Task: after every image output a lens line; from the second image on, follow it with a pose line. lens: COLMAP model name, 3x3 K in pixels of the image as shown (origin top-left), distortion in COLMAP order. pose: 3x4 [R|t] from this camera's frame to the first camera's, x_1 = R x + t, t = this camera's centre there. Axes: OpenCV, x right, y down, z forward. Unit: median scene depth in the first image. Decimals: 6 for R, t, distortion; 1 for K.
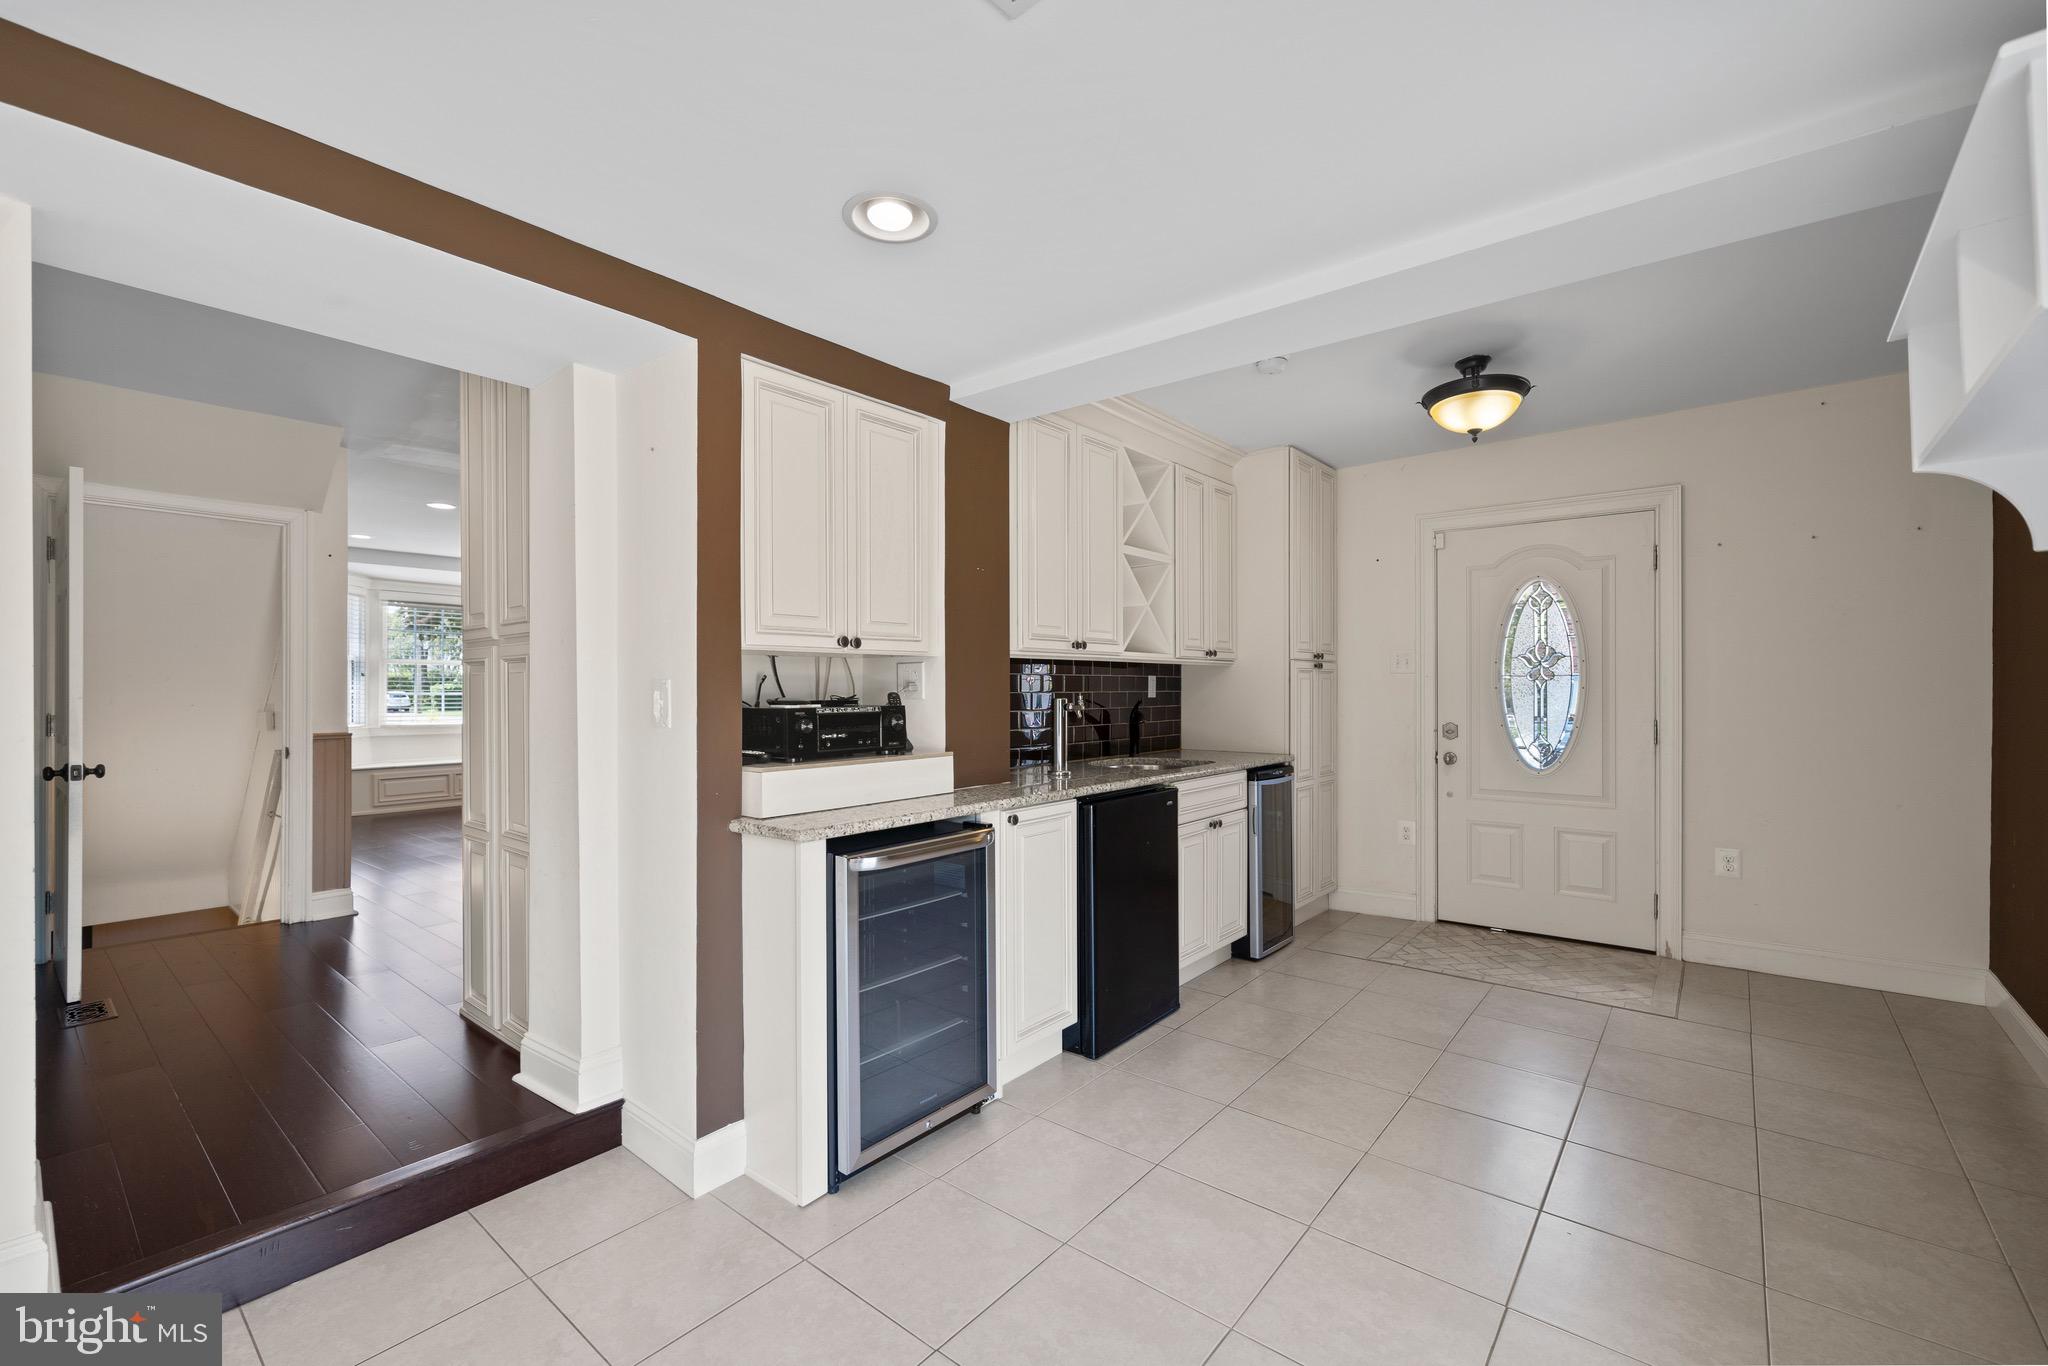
lens RADIAL K [[847.6, 0, 1028.6], [0, 847.6, 687.9], [0, 0, 1]] dist [0.004637, -0.000514]
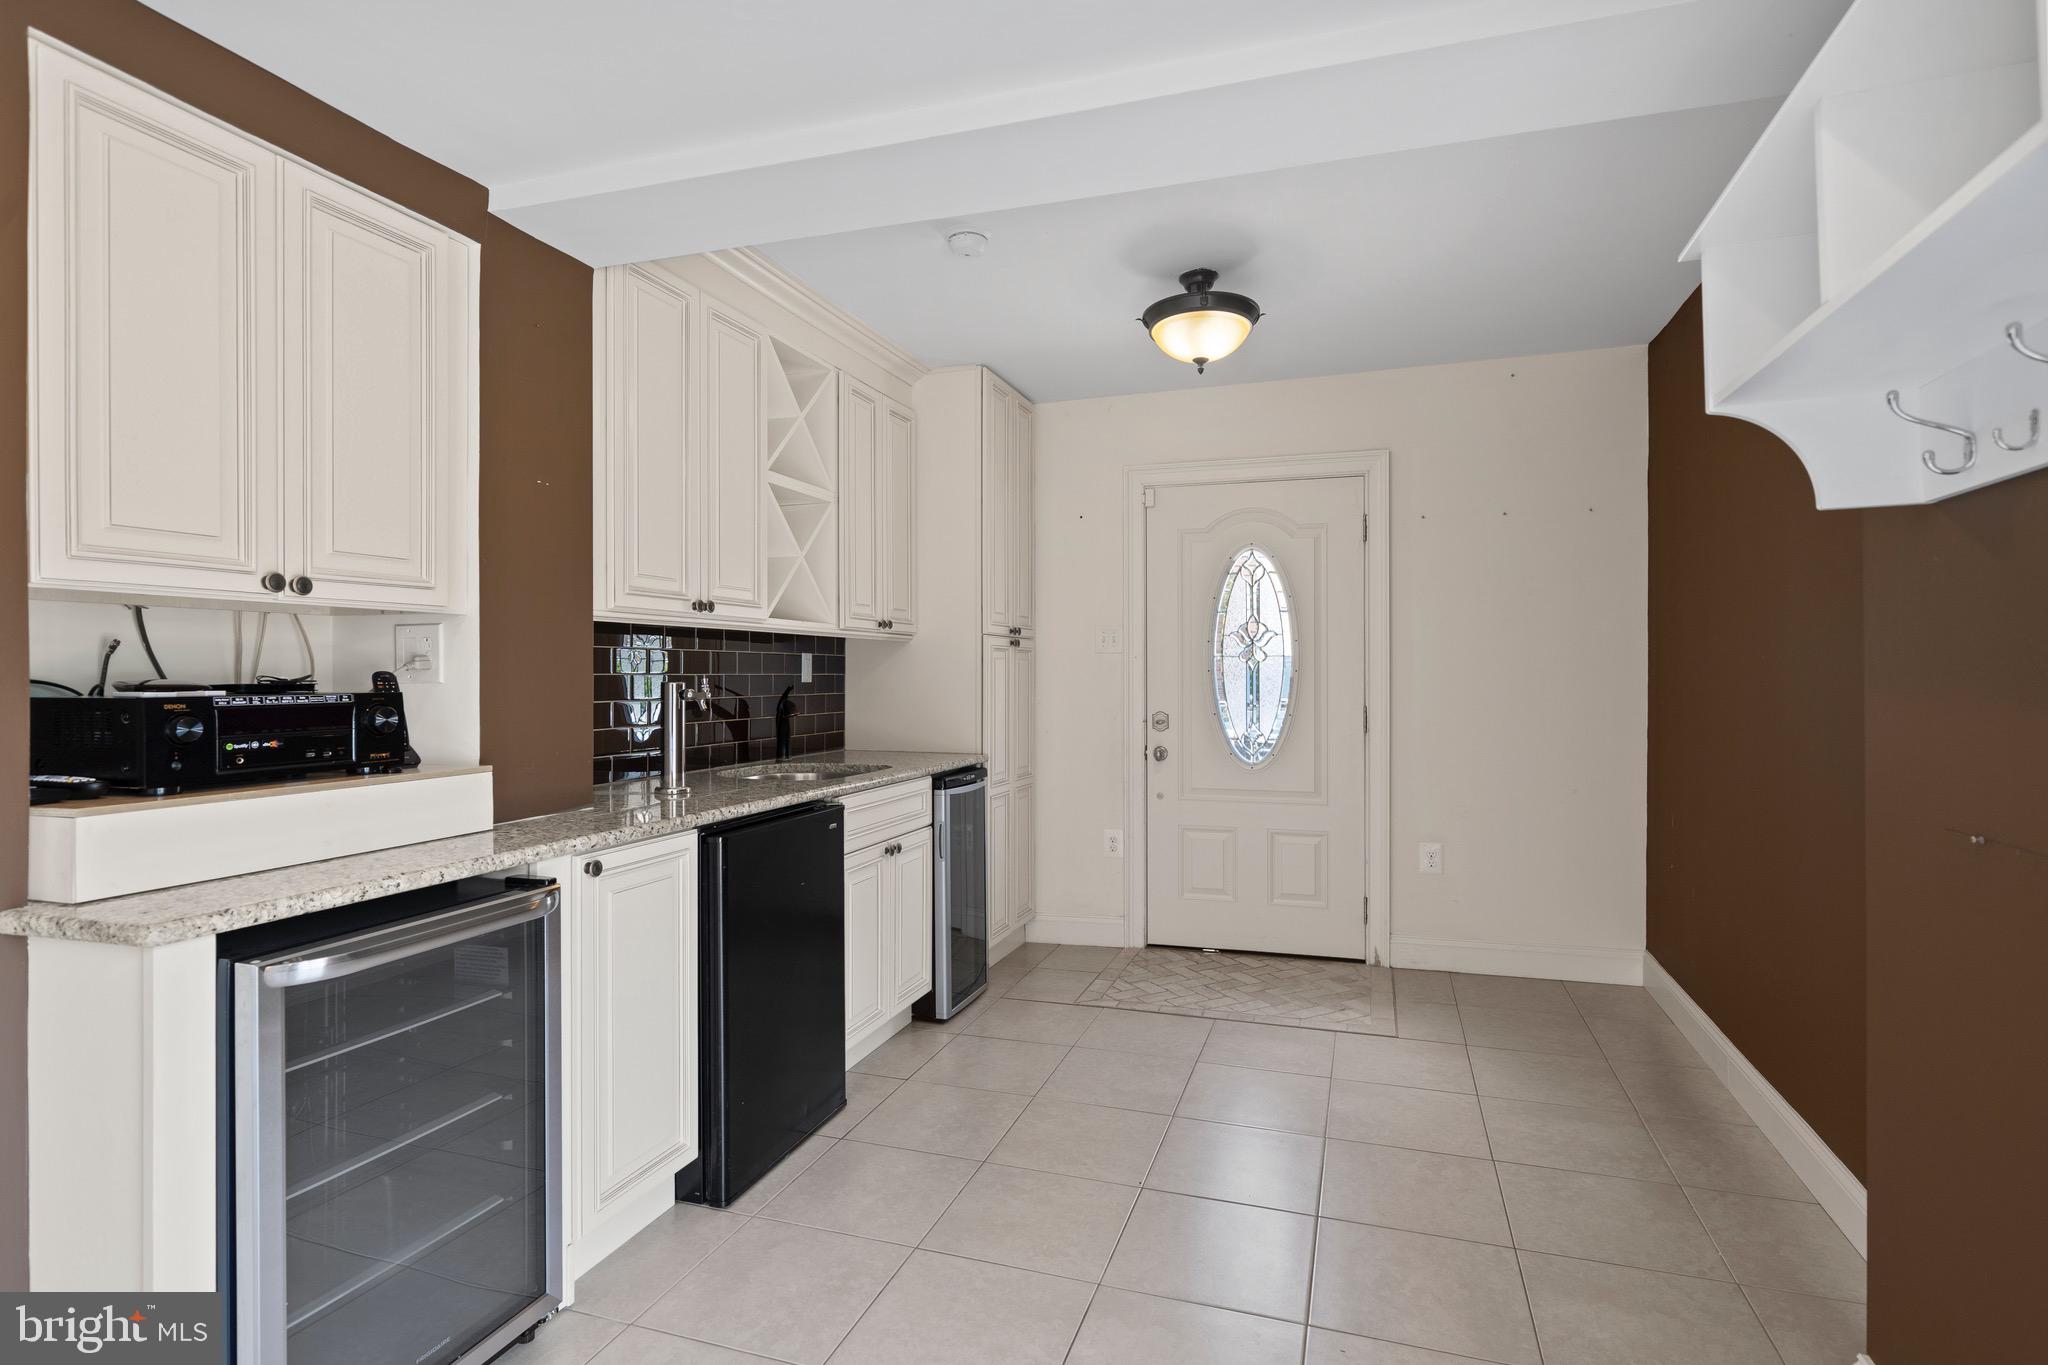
lens RADIAL K [[1013.3, 0, 1018.9], [0, 1013.3, 677.1], [0, 0, 1]] dist [0.002243, 0.000479]
pose [[0.937598, 0.000623, 0.347721, 0.013458], [-0.001450, 0.999997, 0.002118, 0.006151], [-0.347718, -0.002491, 0.937596, 0.129823]]
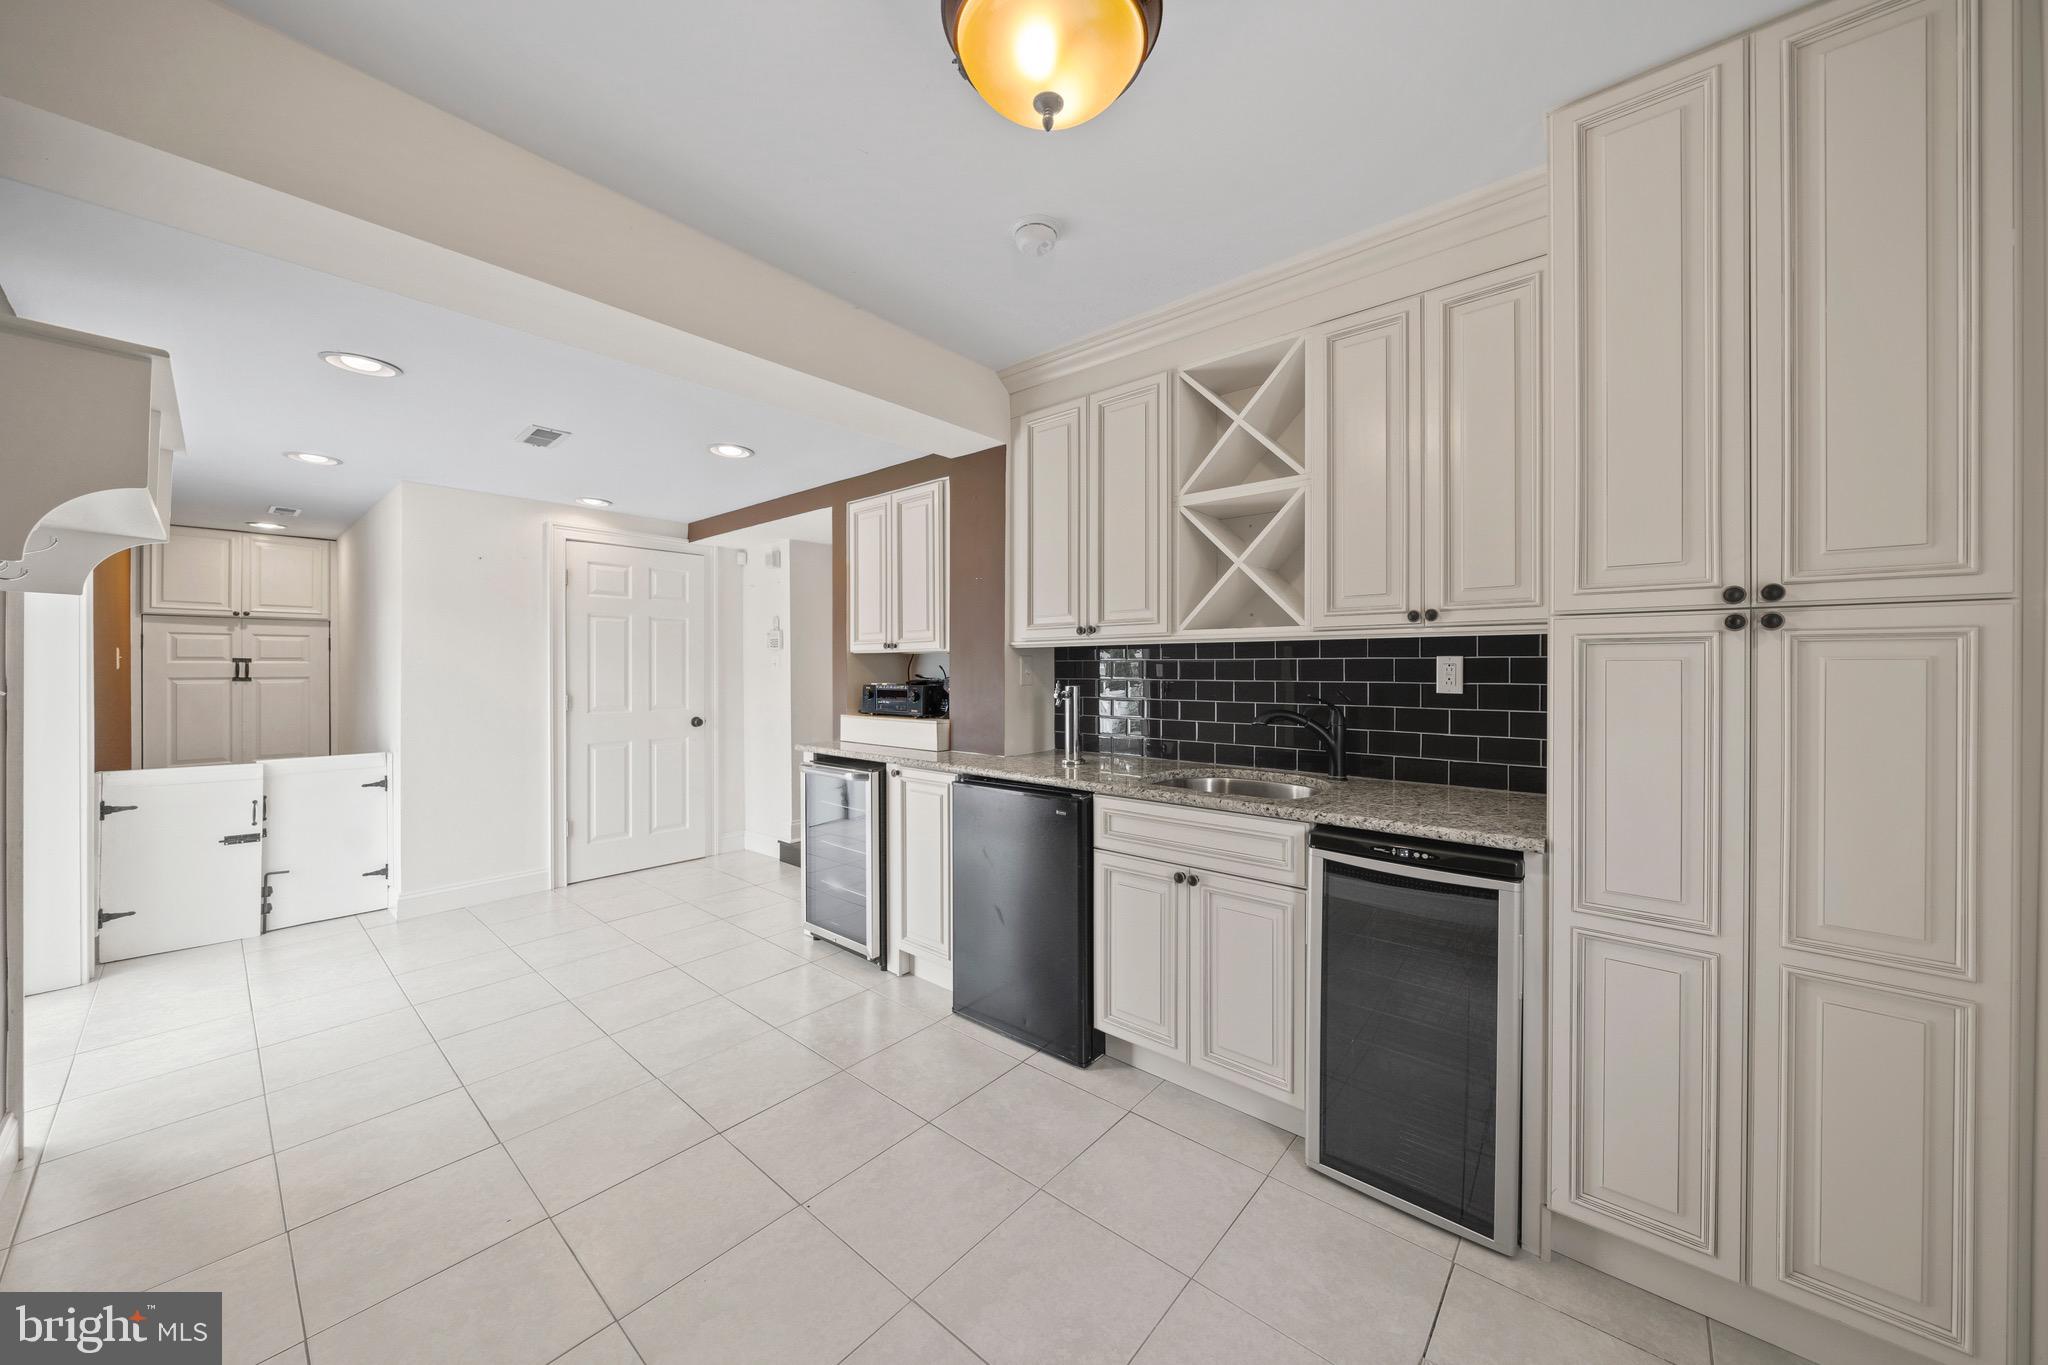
lens RADIAL K [[715.3, 0, 1029.8], [0, 715.3, 668.7], [0, 0, 1]] dist [-0.005939, -0.000109]
pose [[-0.015125, 0.004165, -0.999877, 0.879456], [0.000634, 0.999991, 0.004156, -0.011152], [0.999885, -0.000571, -0.015127, 0.976738]]
